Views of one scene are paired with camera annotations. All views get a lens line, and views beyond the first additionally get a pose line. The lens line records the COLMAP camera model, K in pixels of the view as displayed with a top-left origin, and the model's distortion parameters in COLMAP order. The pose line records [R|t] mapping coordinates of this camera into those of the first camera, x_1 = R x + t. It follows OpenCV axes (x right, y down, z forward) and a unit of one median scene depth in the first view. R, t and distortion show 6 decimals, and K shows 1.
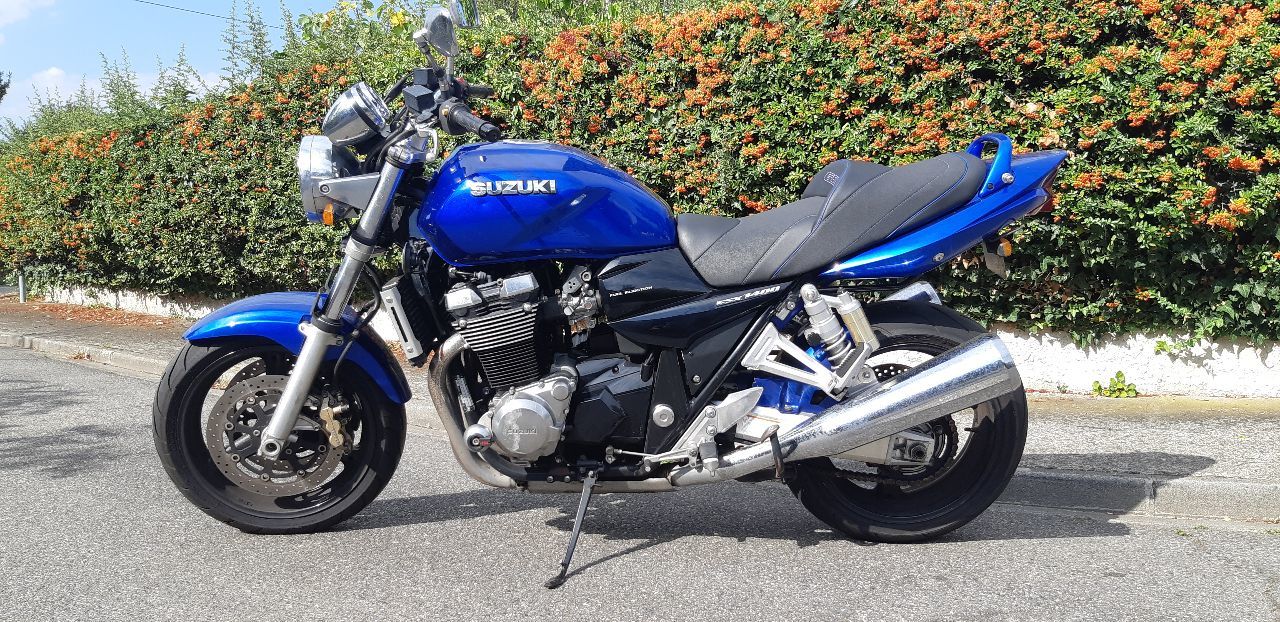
lens RADIAL K [[979.2, 0, 631.7], [0, 979.2, 331.9], [0, 0, 1]] dist [0.058297, -0.130682]
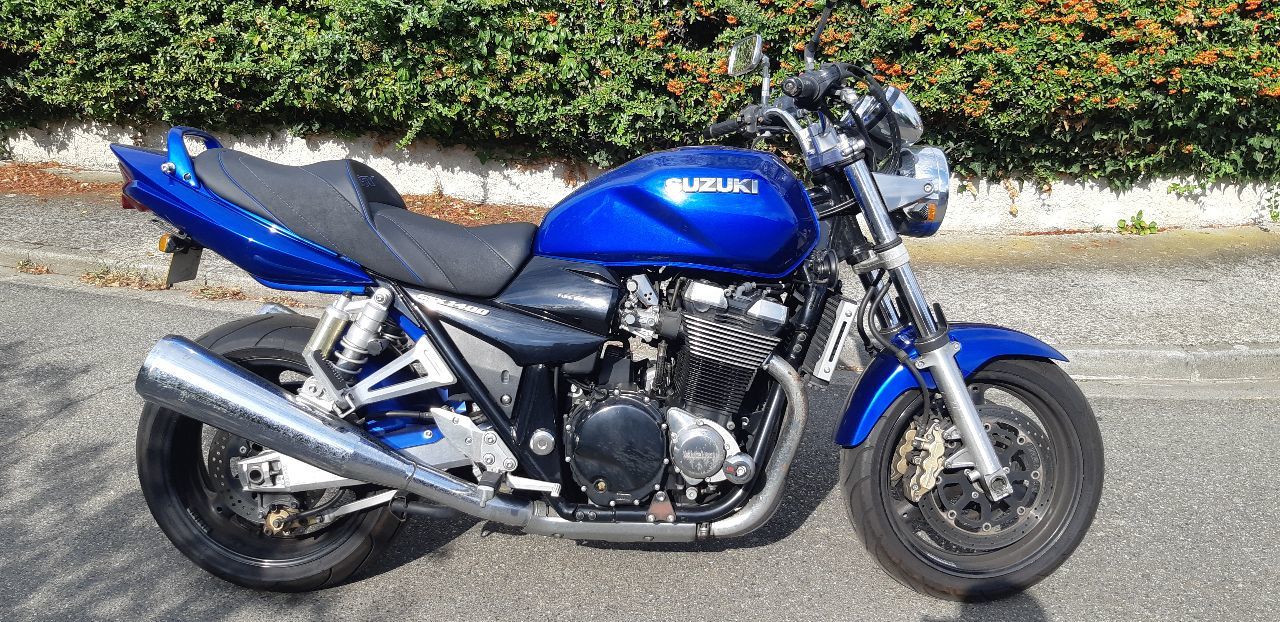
lens RADIAL K [[979.2, 0, 631.7], [0, 979.2, 331.9], [0, 0, 1]] dist [0.058297, -0.130682]
pose [[0.910846, -0.134151, 0.390337, -0.482184], [0.021122, 0.959617, 0.280514, -0.149858], [-0.412206, -0.247261, 0.876897, 0.194209]]
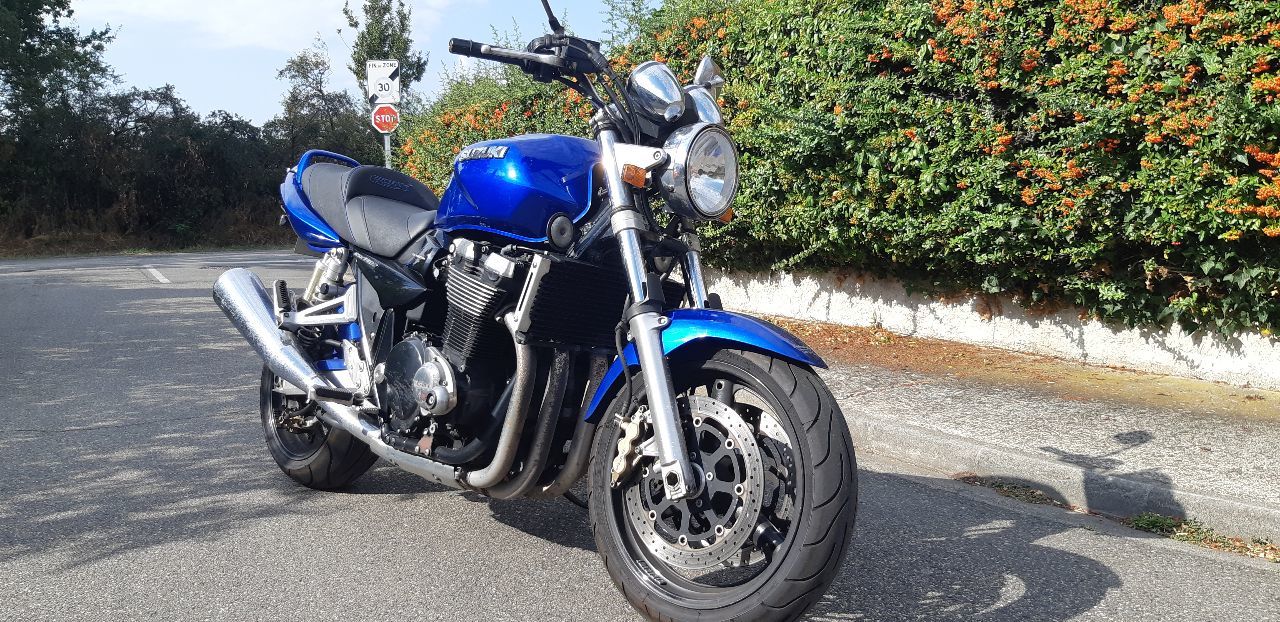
lens RADIAL K [[979.2, 0, 631.7], [0, 979.2, 331.9], [0, 0, 1]] dist [0.058297, -0.130682]
pose [[0.932951, 0.024932, -0.359140, -0.048702], [-0.006450, 0.998596, 0.052569, -0.034054], [0.359947, -0.046728, 0.931802, 0.141466]]
